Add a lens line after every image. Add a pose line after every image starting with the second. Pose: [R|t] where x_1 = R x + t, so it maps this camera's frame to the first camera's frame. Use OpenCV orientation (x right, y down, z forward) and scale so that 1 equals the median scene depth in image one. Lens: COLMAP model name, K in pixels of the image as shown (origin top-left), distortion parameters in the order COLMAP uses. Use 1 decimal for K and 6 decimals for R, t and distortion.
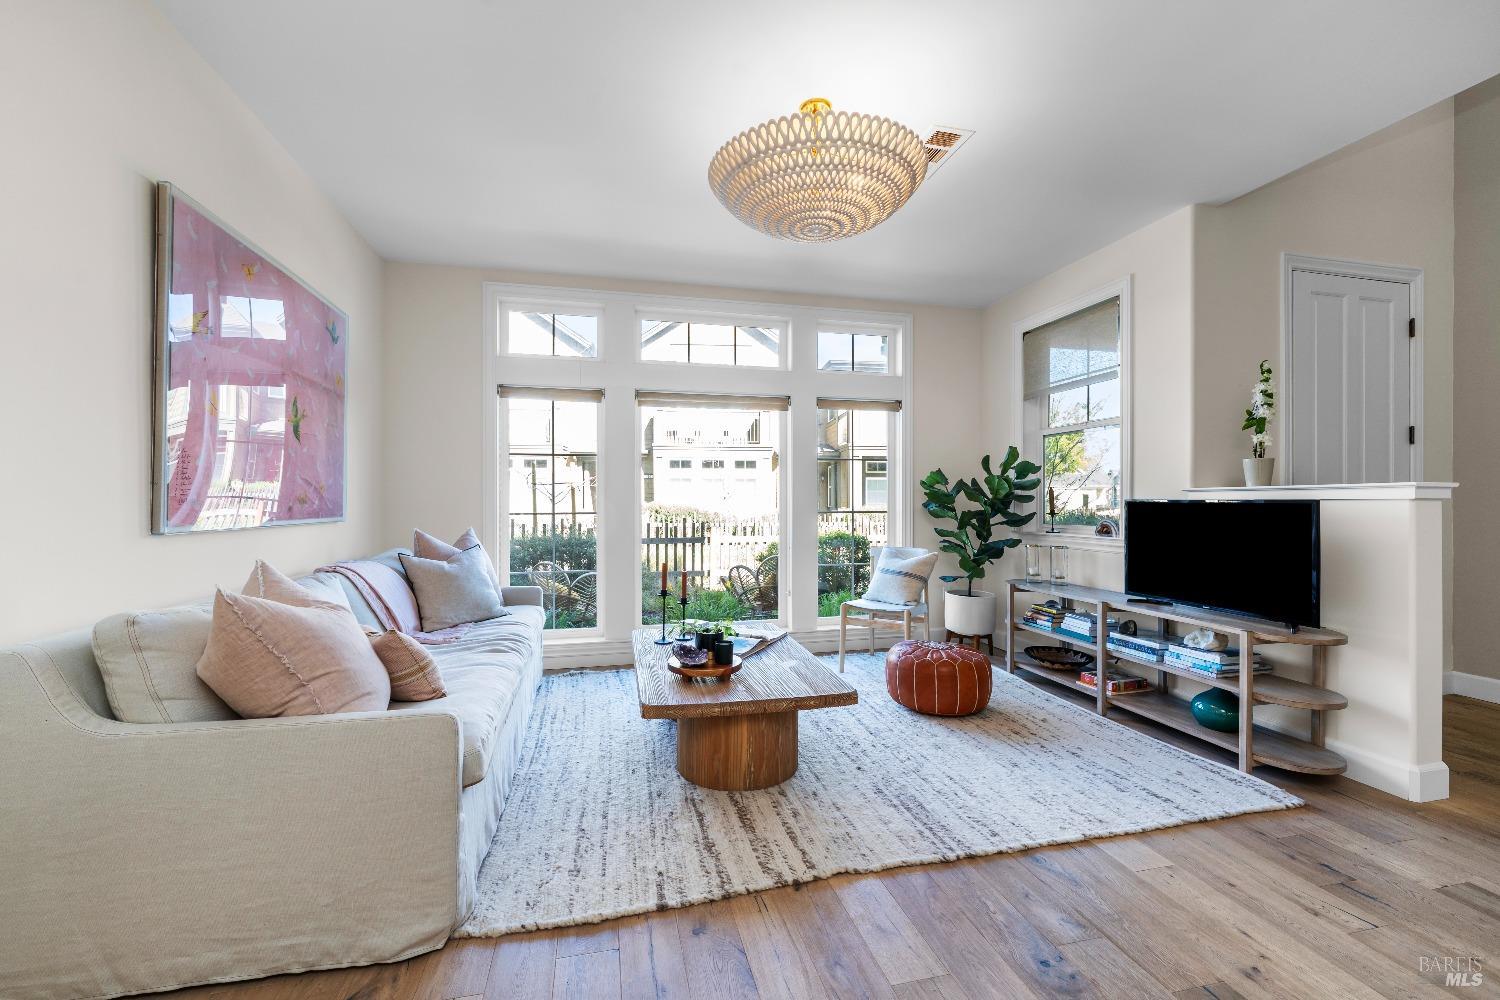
lens RADIAL K [[609.1, 0, 743.6], [0, 609.1, 503.4], [0, 0, 1]] dist [-0.002032, -0.000548]
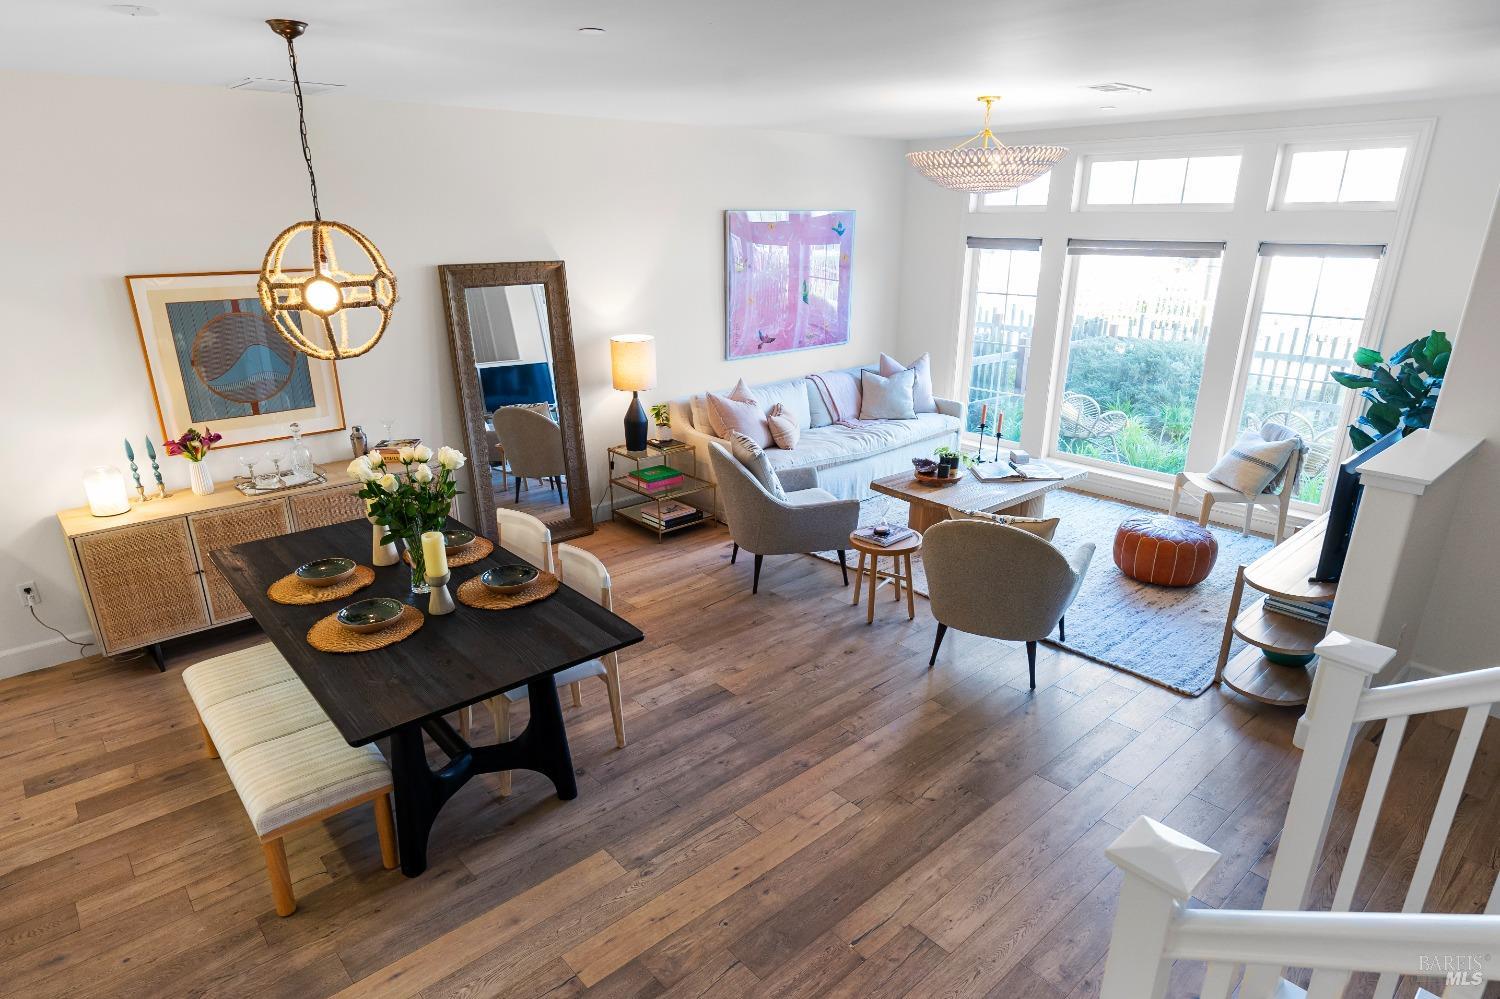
lens RADIAL K [[837.6, 0, 740.7], [0, 837.6, 522.6], [0, 0, 1]] dist [0.000450, 0.000306]
pose [[0.473648, 0.296734, -0.829220, 0.943004], [0.003393, 0.940910, 0.338640, -0.217532], [0.880708, -0.163210, 0.444653, -0.264227]]
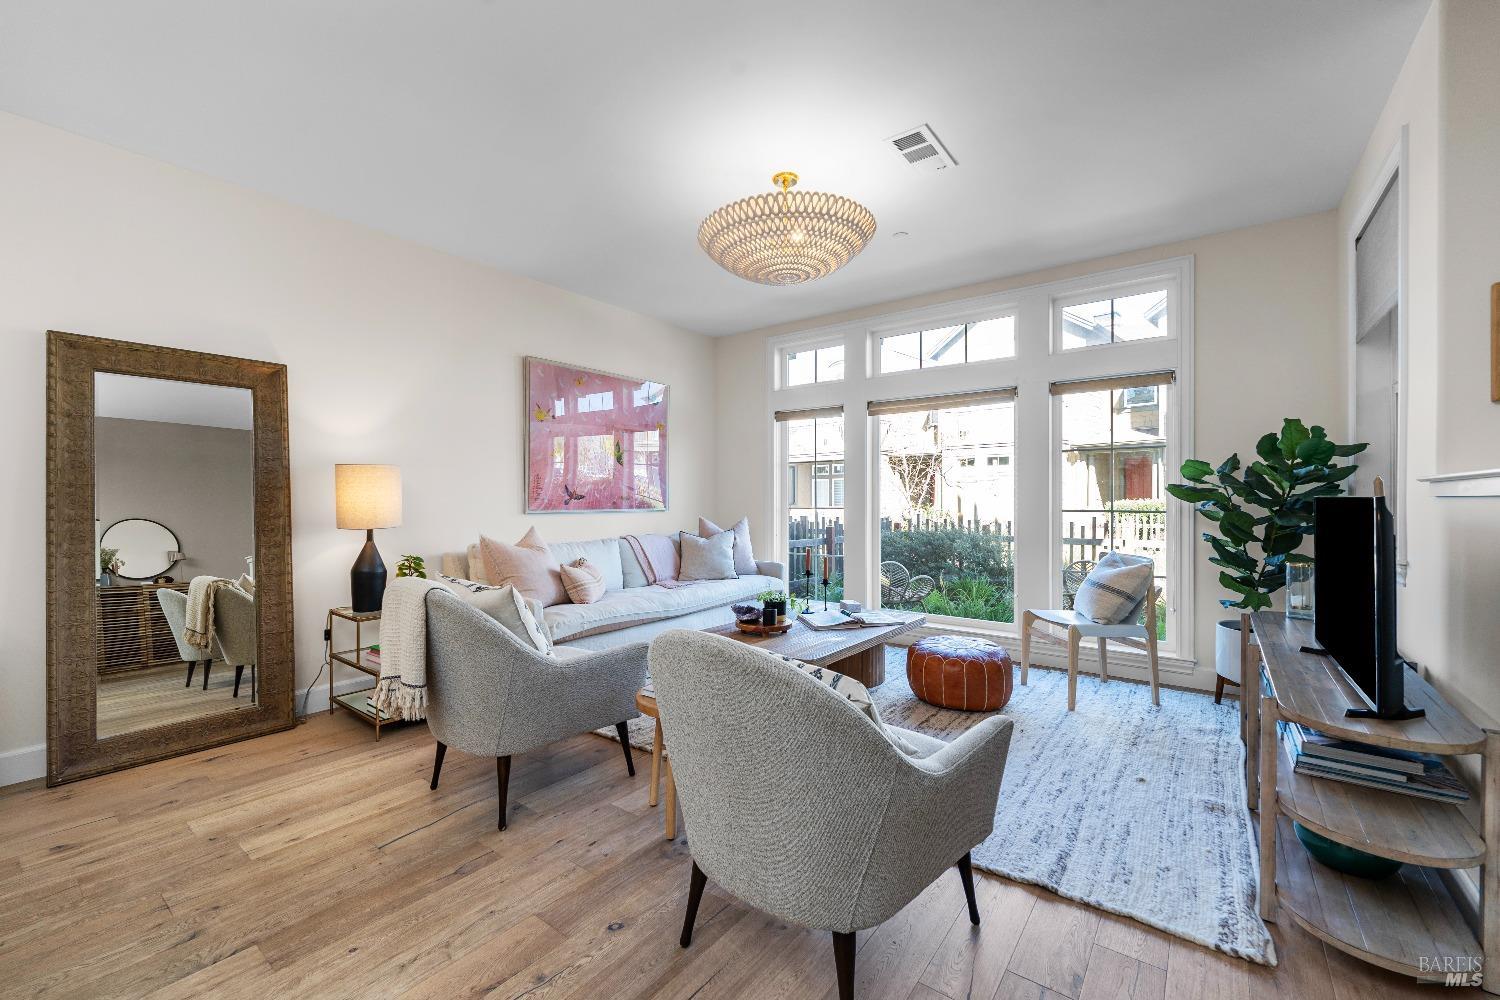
lens RADIAL K [[609.1, 0, 743.6], [0, 609.1, 503.4], [0, 0, 1]] dist [-0.002032, -0.000548]
pose [[0.638129, 0.005501, -0.769910, 0.567505], [-0.001114, 0.999980, 0.006221, -0.001798], [0.769928, -0.003112, 0.638123, 0.082837]]
